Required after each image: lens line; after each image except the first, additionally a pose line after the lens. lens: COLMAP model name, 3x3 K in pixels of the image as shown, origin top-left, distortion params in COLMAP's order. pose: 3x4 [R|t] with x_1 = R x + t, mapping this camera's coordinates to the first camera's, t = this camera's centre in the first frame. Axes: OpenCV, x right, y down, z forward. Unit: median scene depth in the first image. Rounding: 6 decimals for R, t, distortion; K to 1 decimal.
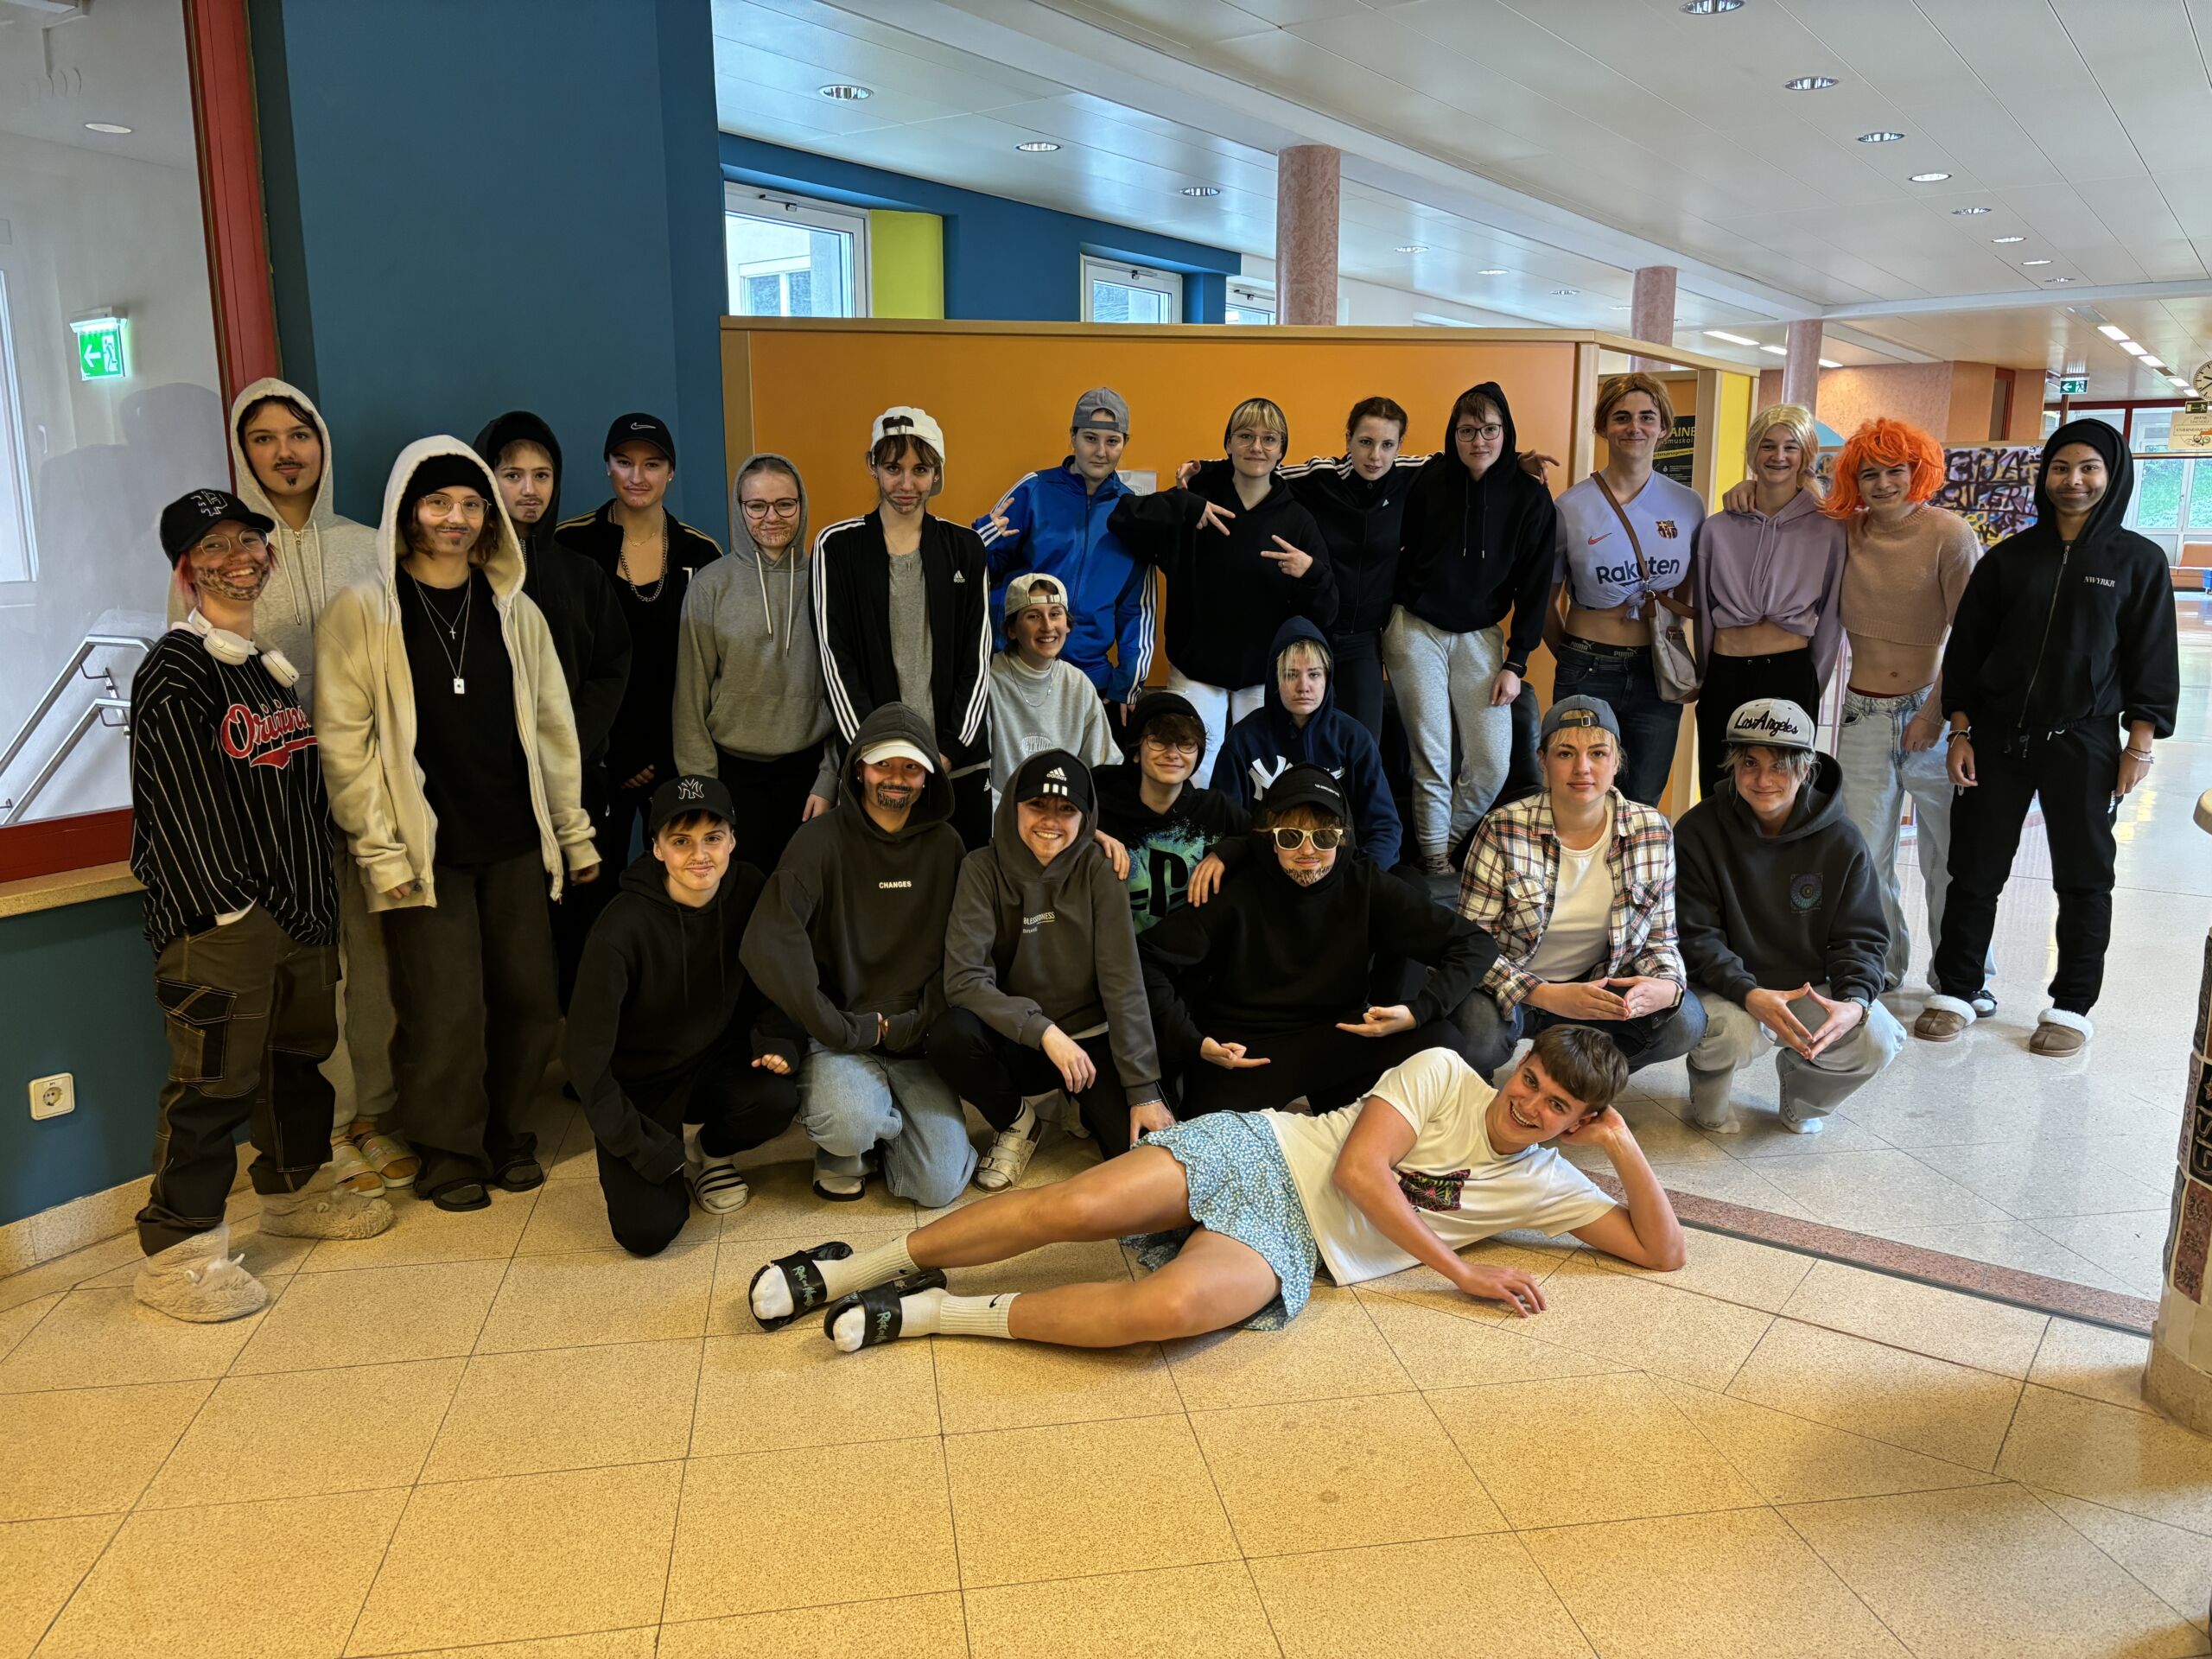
lens RADIAL K [[1658.9, 0, 1100.4], [0, 1658.9, 837.7], [0, 0, 1]] dist [0.002583, -0.012918]
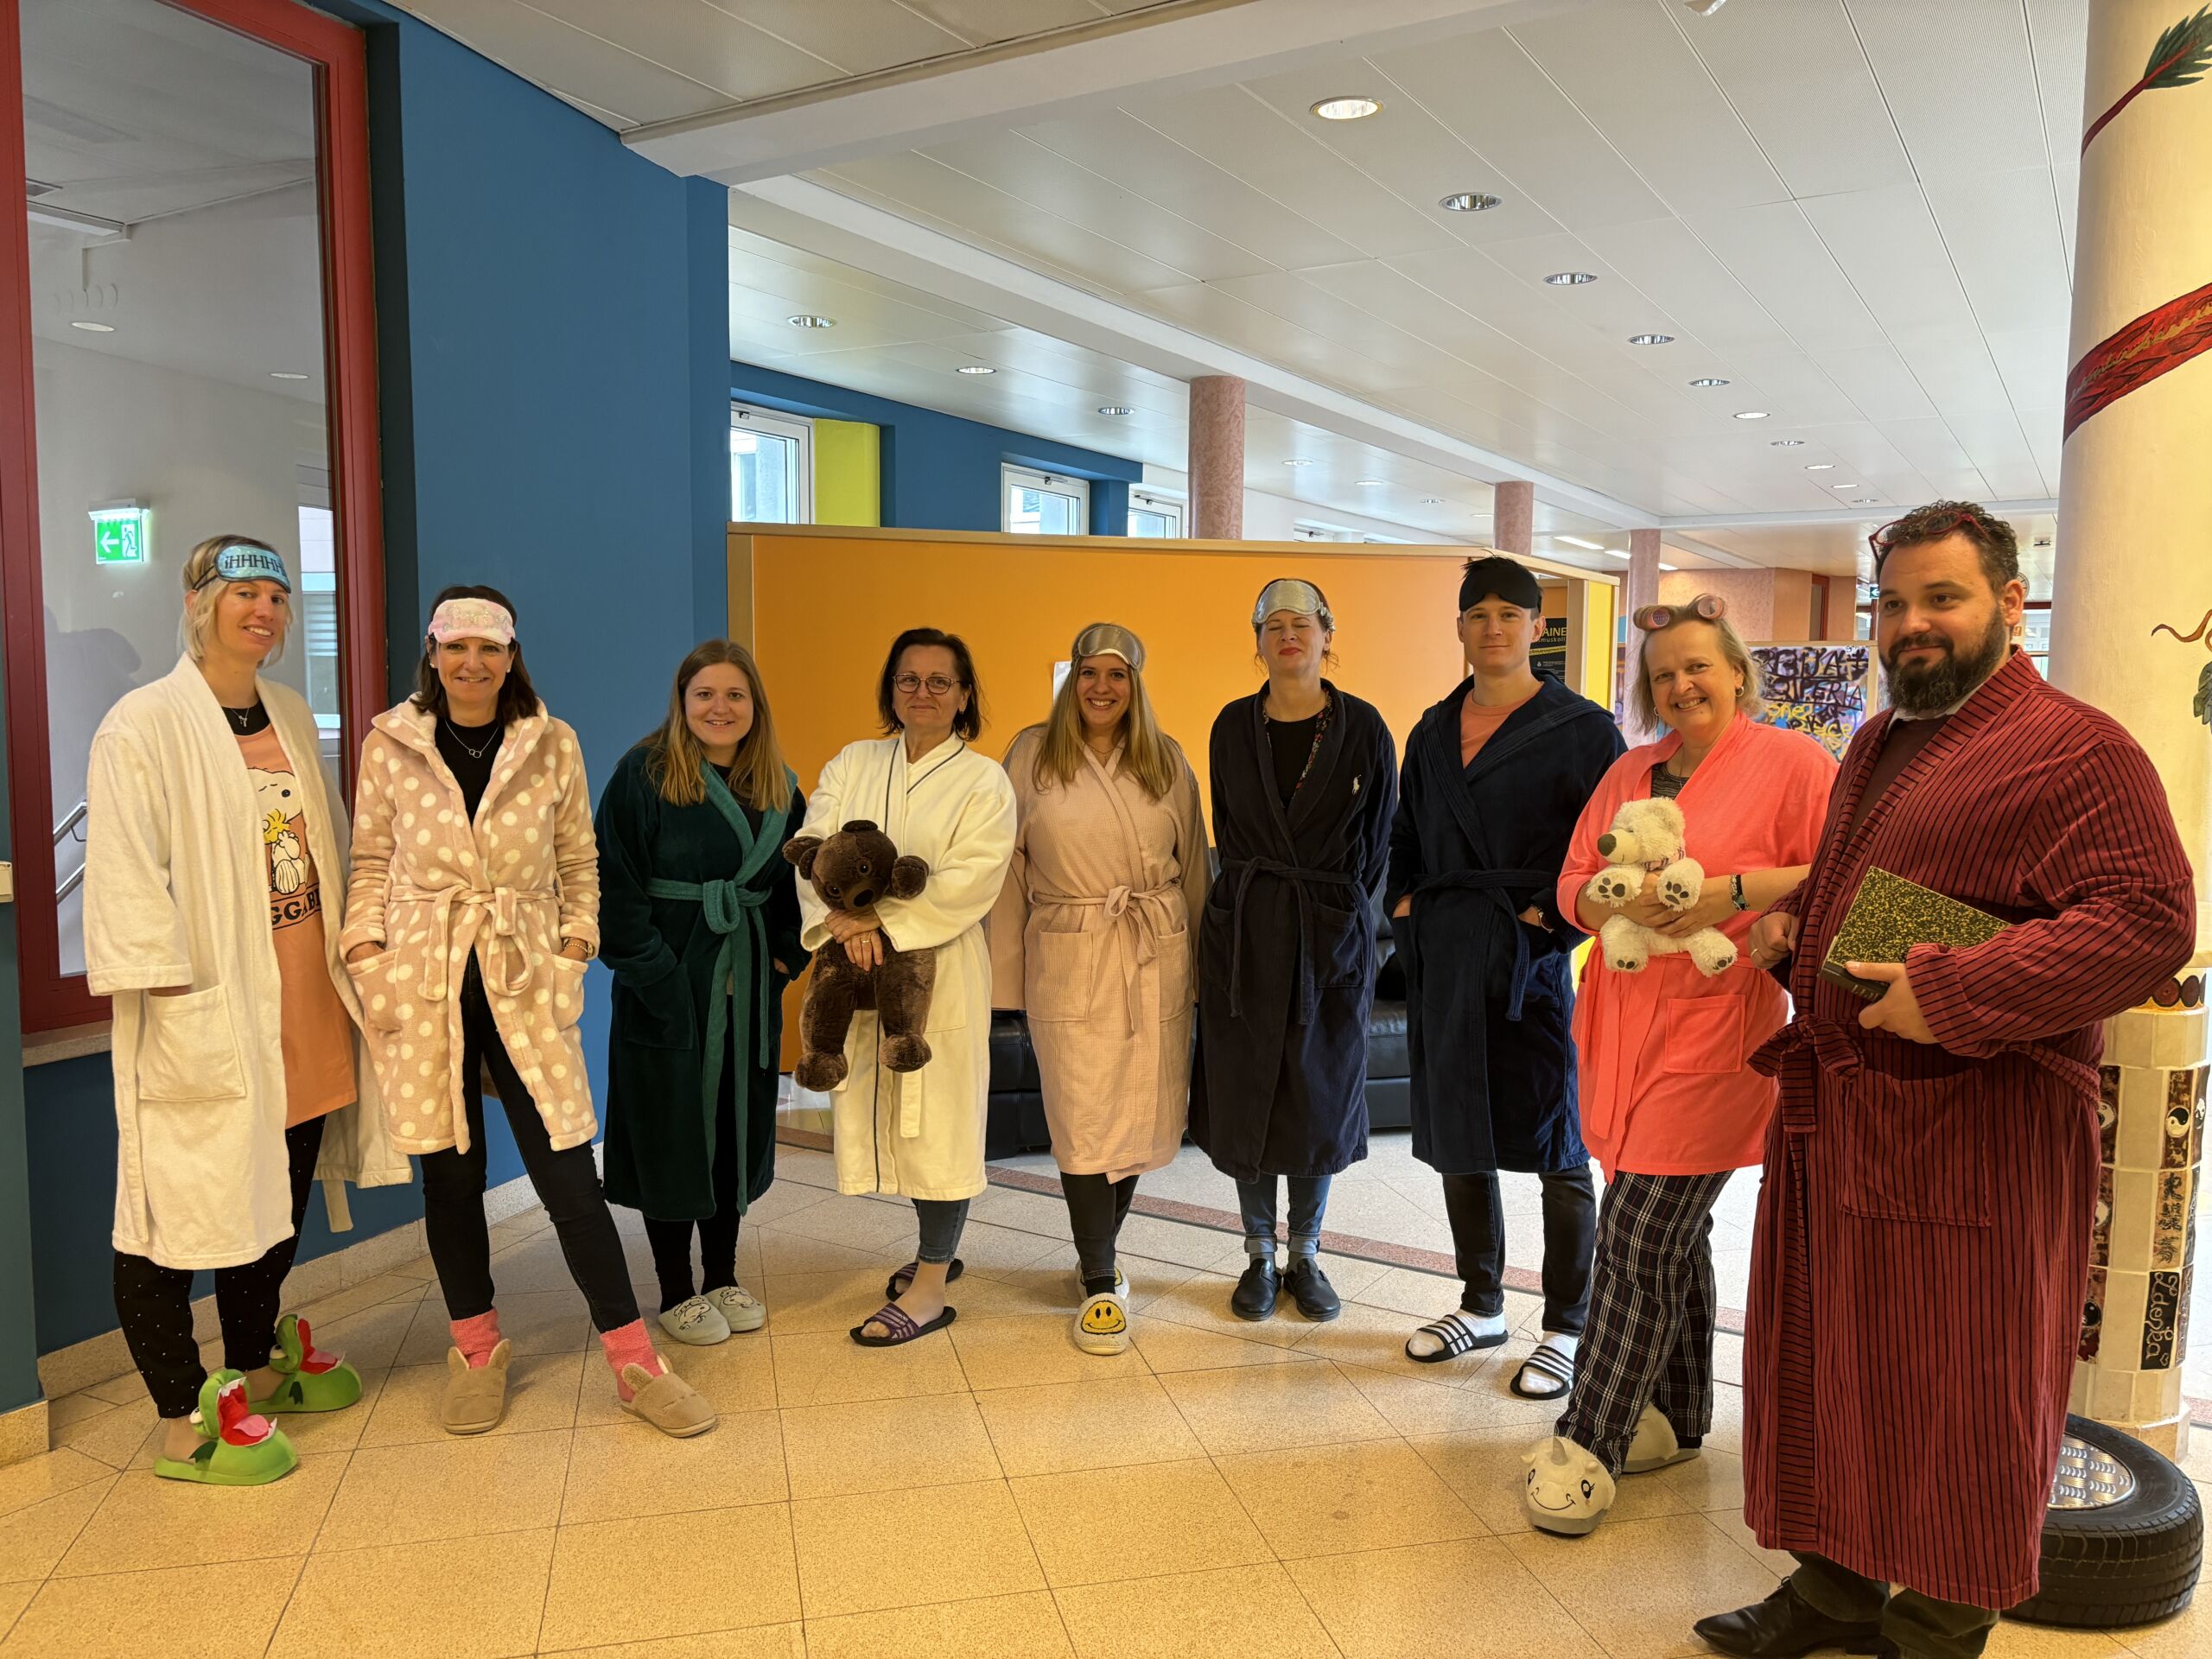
lens RADIAL K [[1672.0, 0, 1106.0], [0, 1672.0, 829.5], [0, 0, 1]] dist [-0.006970, 0.003683]
pose [[0.996229, 0.003642, 0.086685, -0.056972], [0.006269, 0.993486, -0.113784, 0.018929], [-0.086535, 0.113898, 0.989717, -0.094795]]
